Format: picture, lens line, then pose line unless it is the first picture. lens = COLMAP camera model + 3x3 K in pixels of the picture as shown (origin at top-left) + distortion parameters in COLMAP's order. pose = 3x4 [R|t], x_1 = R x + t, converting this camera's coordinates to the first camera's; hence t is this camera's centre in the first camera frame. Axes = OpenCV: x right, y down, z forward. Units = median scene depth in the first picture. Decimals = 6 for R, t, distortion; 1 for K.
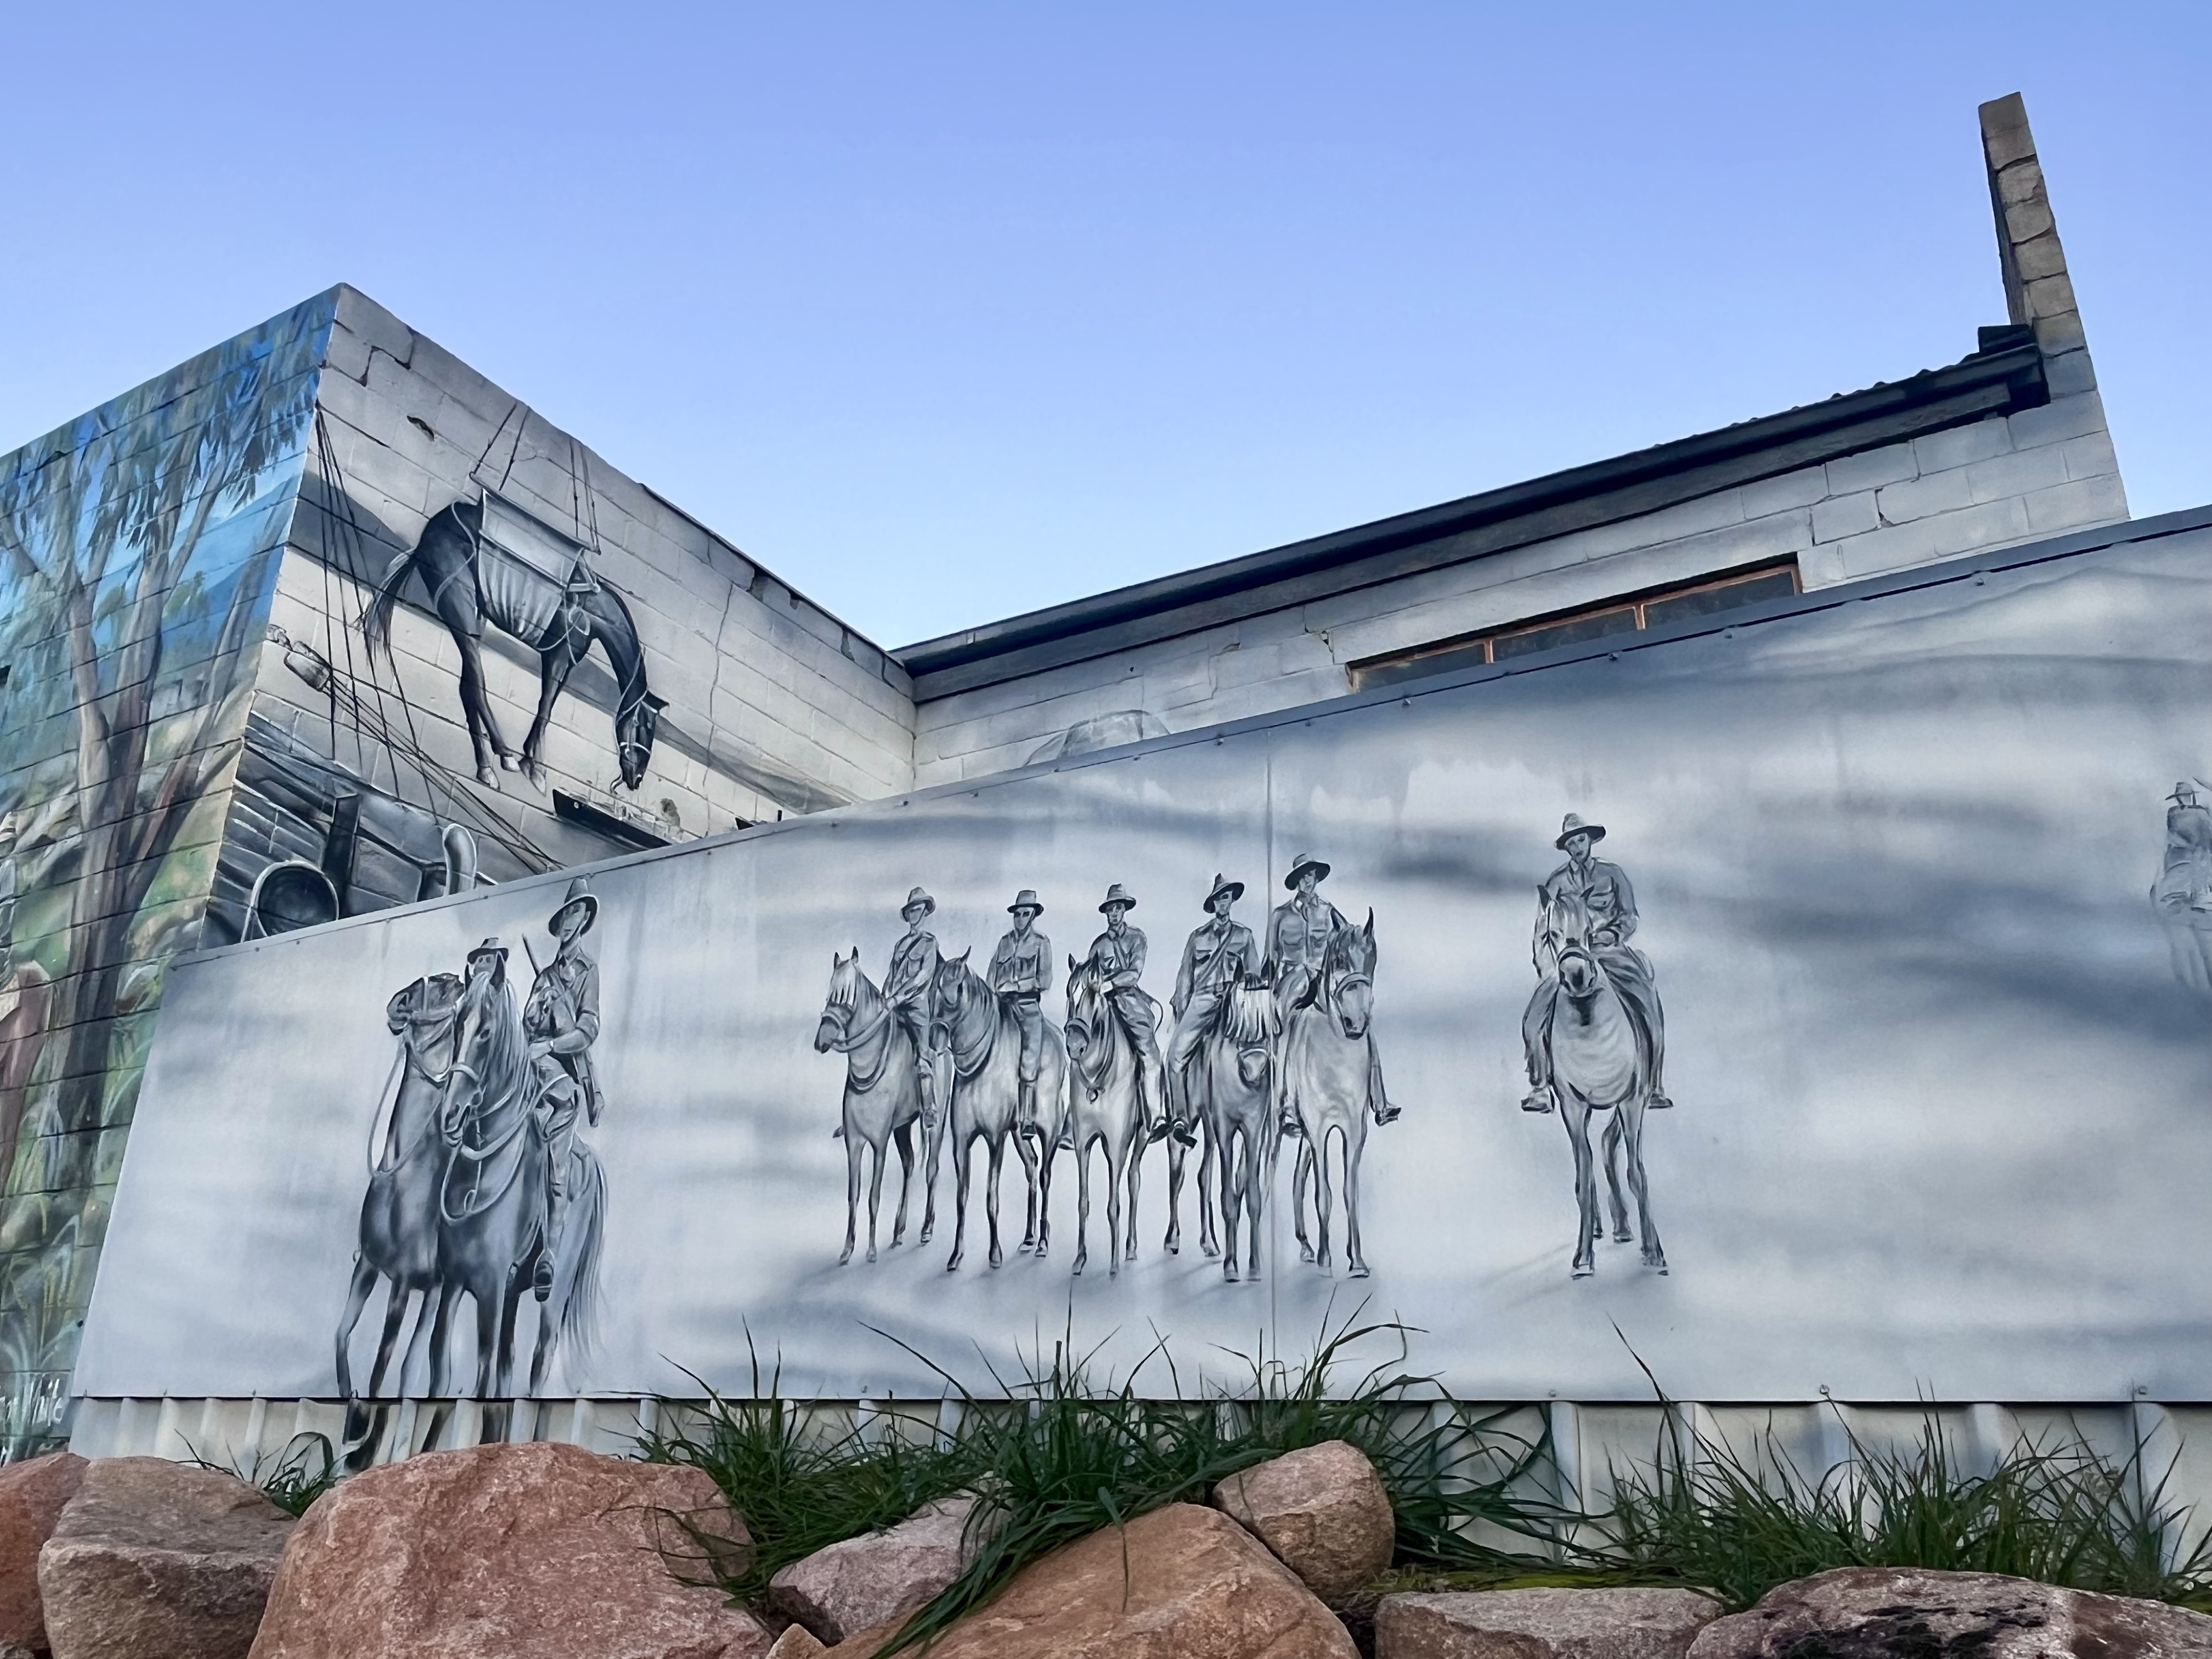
lens RADIAL K [[1661.4, 0, 1117.7], [0, 1661.4, 815.0], [0, 0, 1]] dist [0.007093, -0.017296]
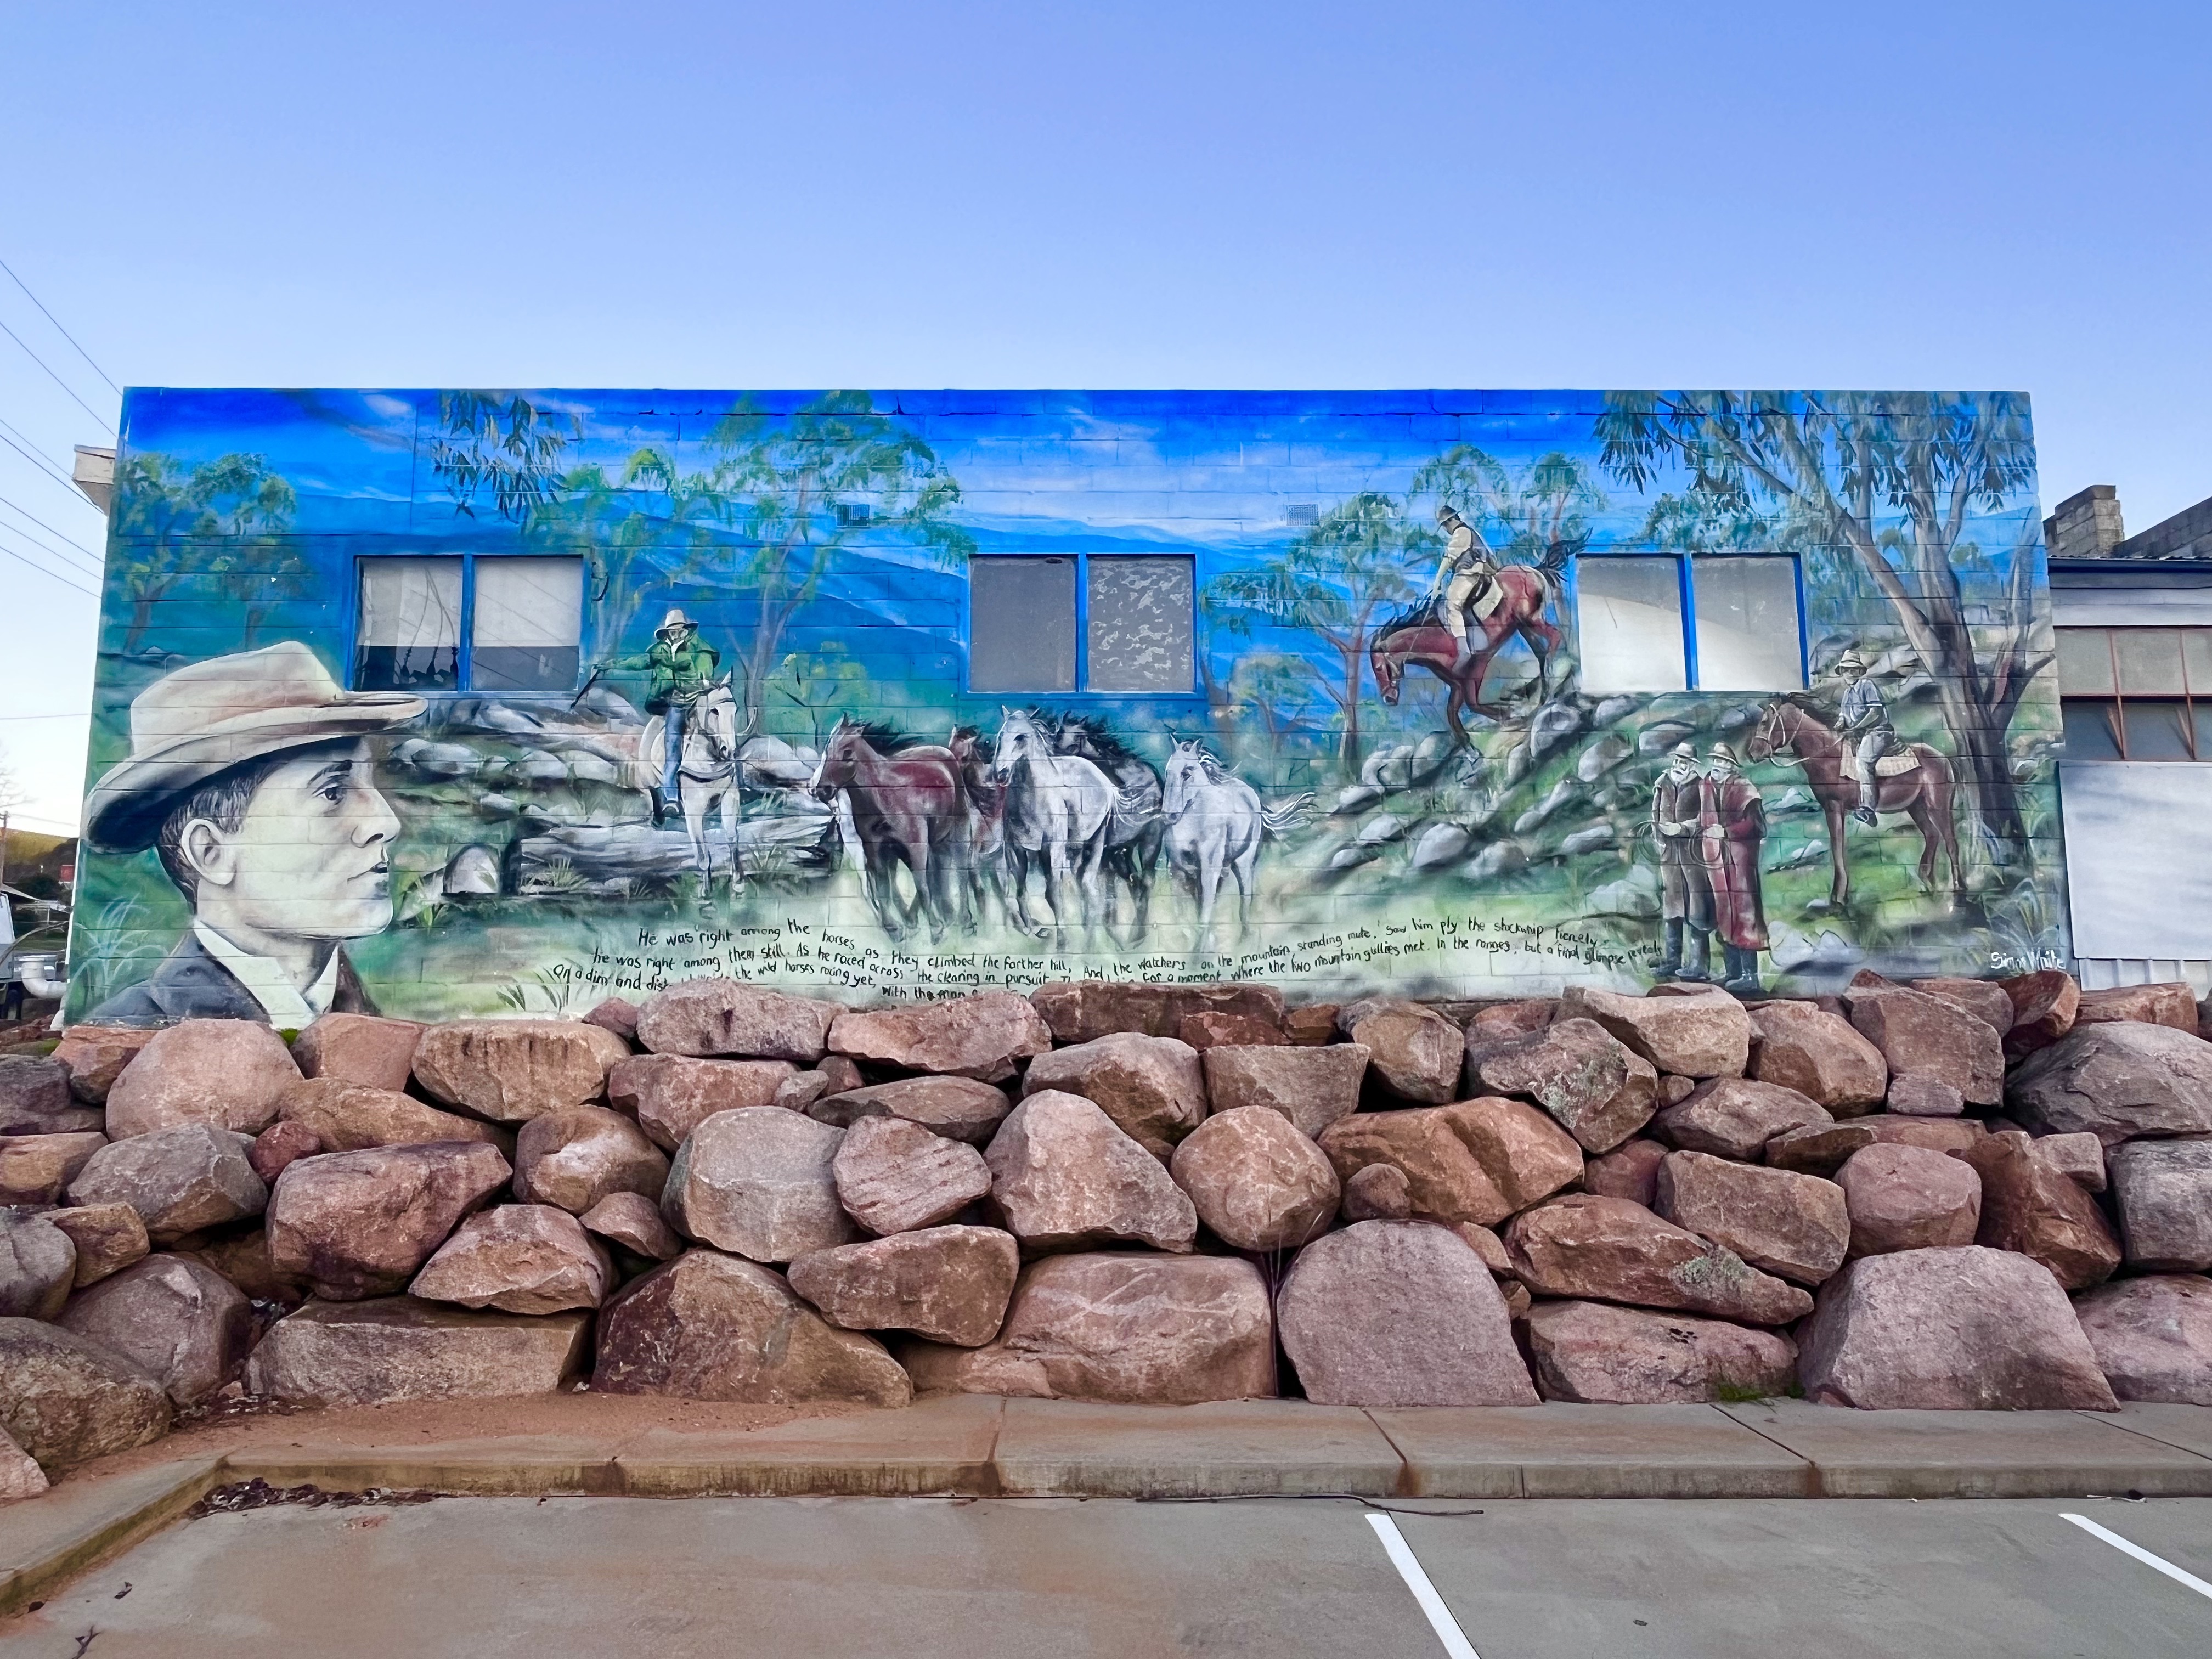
lens RADIAL K [[1416.9, 0, 1103.9], [0, 1416.9, 821.8], [0, 0, 1]] dist [-0.005192, -0.001623]
pose [[0.857841, 0.065903, 0.509671, -3.014146], [-0.182087, 0.966383, 0.181517, 0.066832], [-0.480575, -0.248518, 0.841003, 0.063926]]
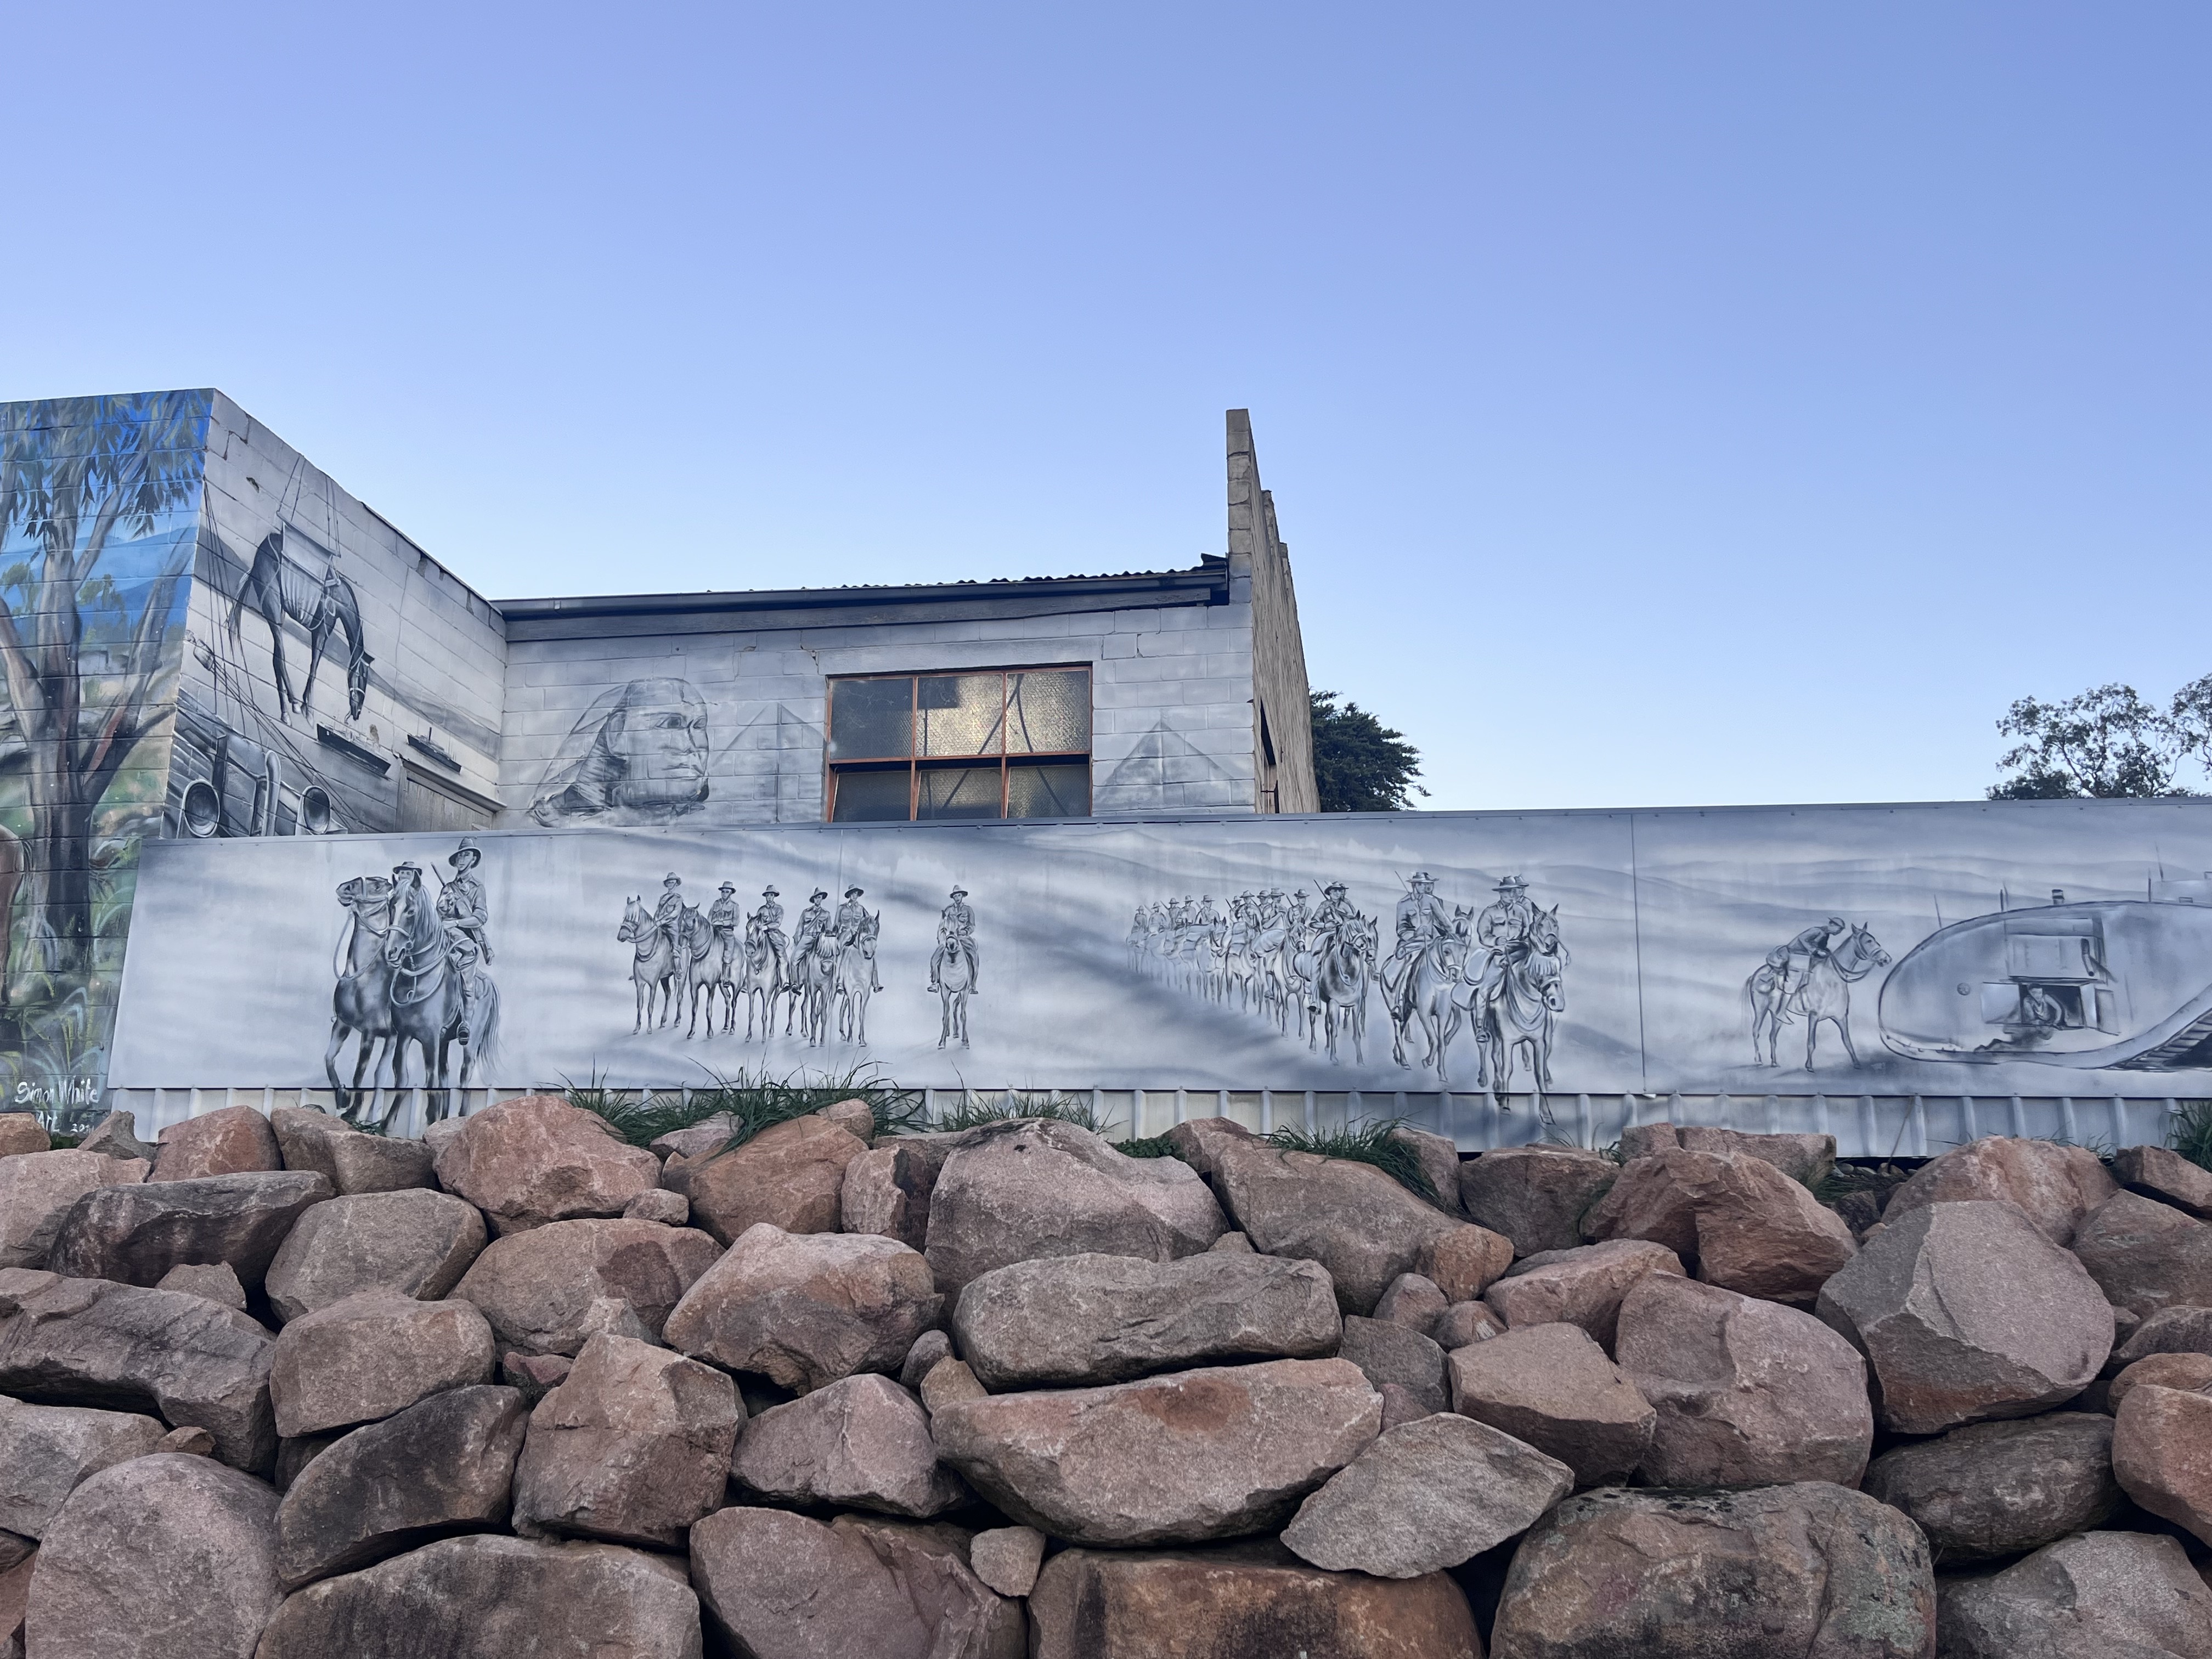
lens RADIAL K [[1807.0, 0, 1107.5], [0, 1807.0, 845.6], [0, 0, 1]] dist [0.015714, -0.009650]
pose [[0.928521, 0.078289, 0.362932, -0.392901], [-0.131889, 0.983312, 0.125310, -0.318120], [-0.347065, -0.164219, 0.923352, -1.232208]]
